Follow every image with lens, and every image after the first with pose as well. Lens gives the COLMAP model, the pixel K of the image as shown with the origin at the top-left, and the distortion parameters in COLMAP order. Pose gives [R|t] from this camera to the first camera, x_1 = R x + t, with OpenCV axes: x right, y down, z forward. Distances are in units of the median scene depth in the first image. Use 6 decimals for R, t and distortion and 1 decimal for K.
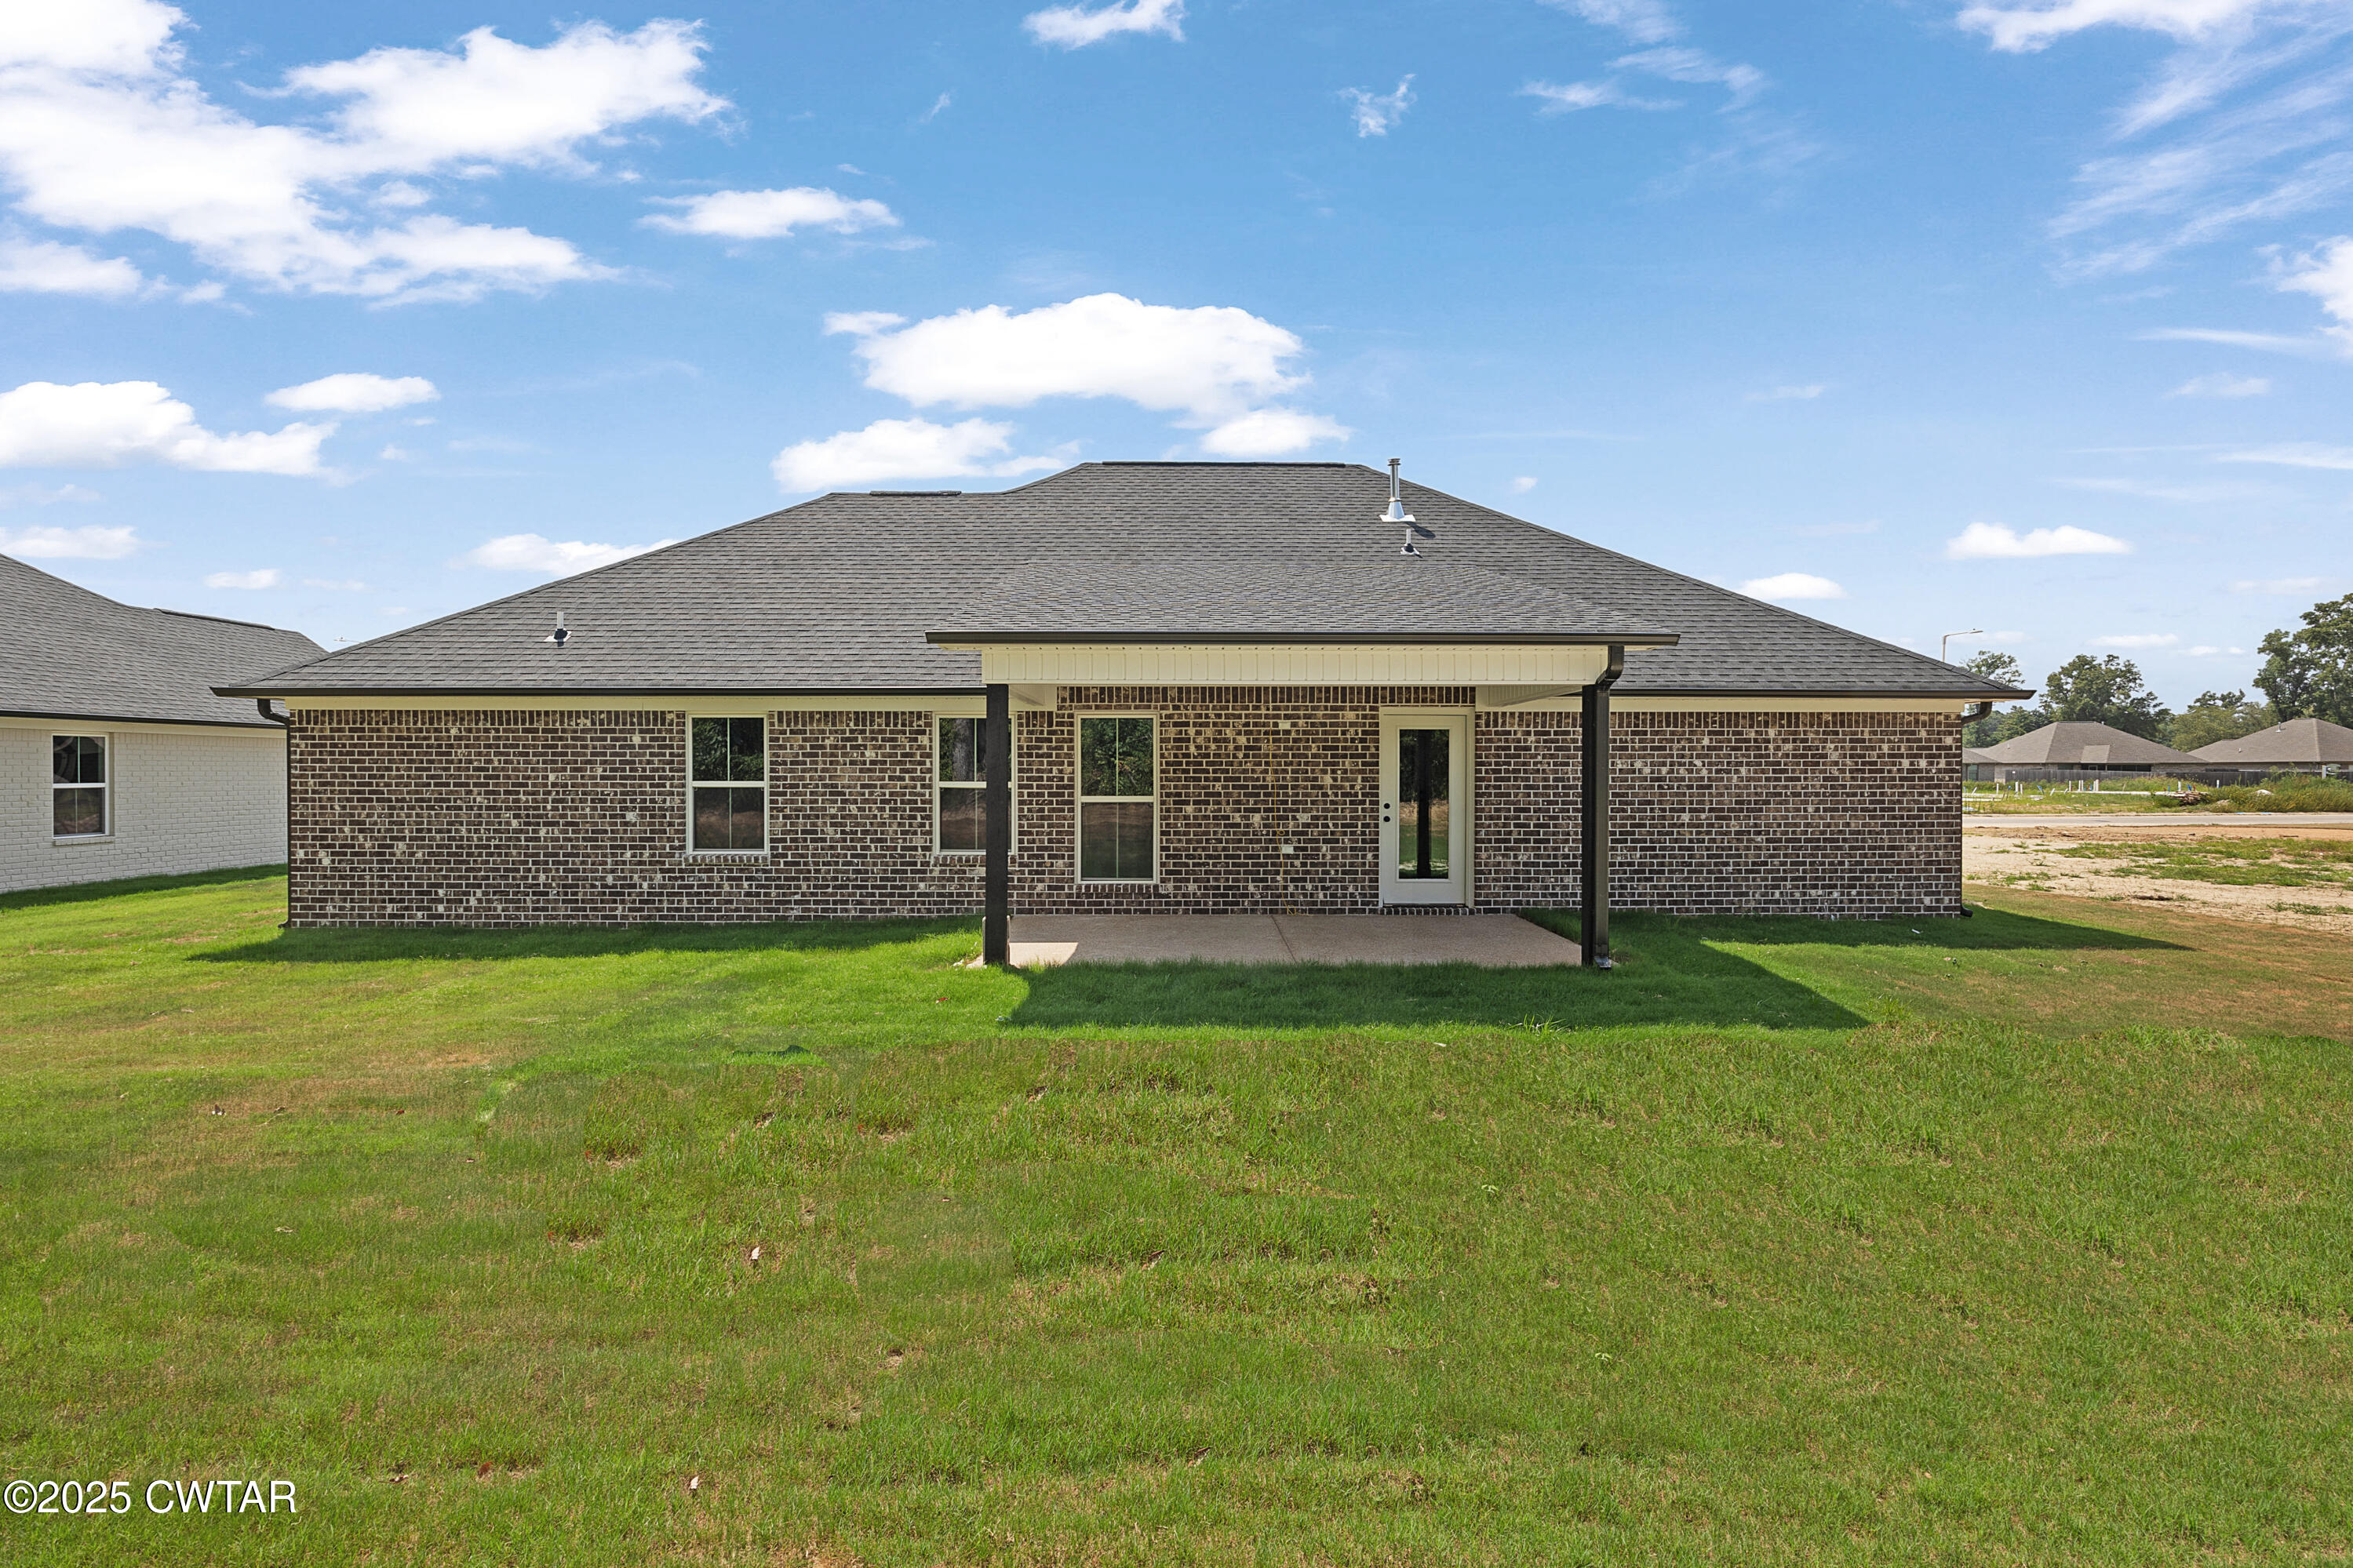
lens RADIAL K [[1133.6, 0, 1176.5], [0, 1133.6, 784.0], [0, 0, 1]] dist [0.001043, 0.000101]
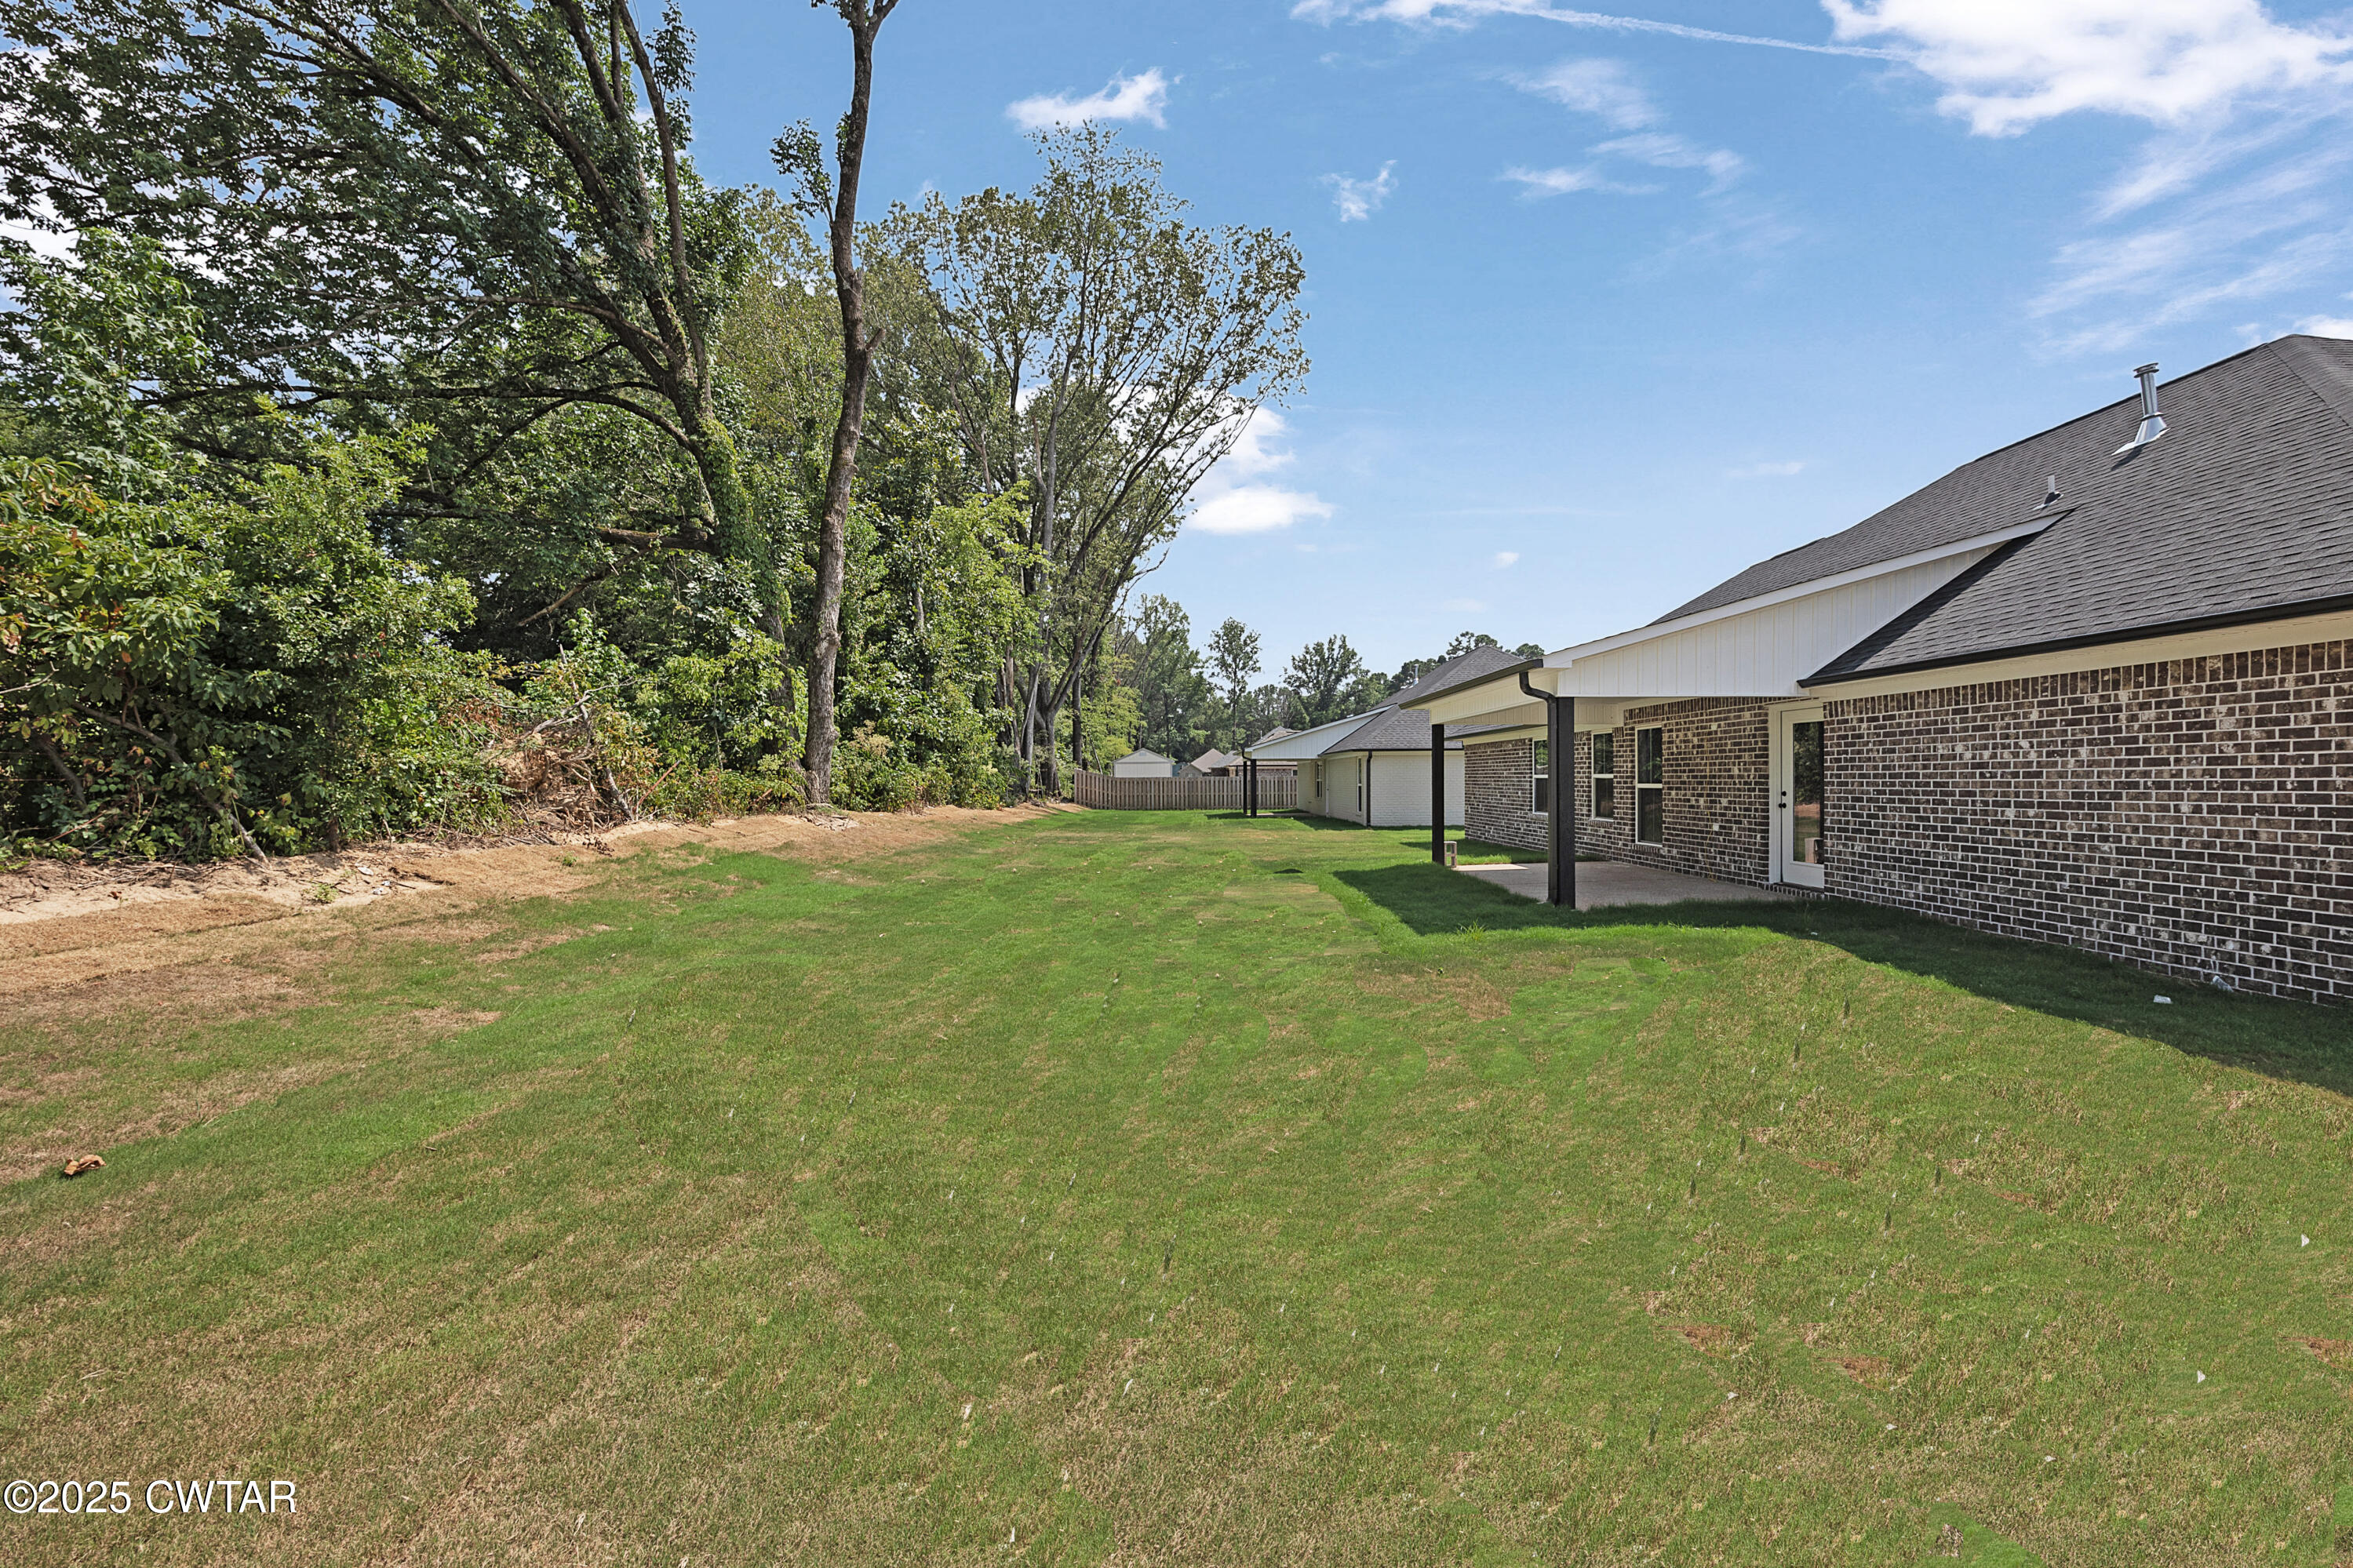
lens RADIAL K [[914.6, 0, 1174.5], [0, 914.6, 780.6], [0, 0, 1]] dist [0.001720, -0.000044]
pose [[-0.023735, 0.000501, -0.999718, 1.101446], [-0.008762, 0.999961, 0.000709, 0.011325], [0.999680, 0.008776, -0.023730, 0.430544]]
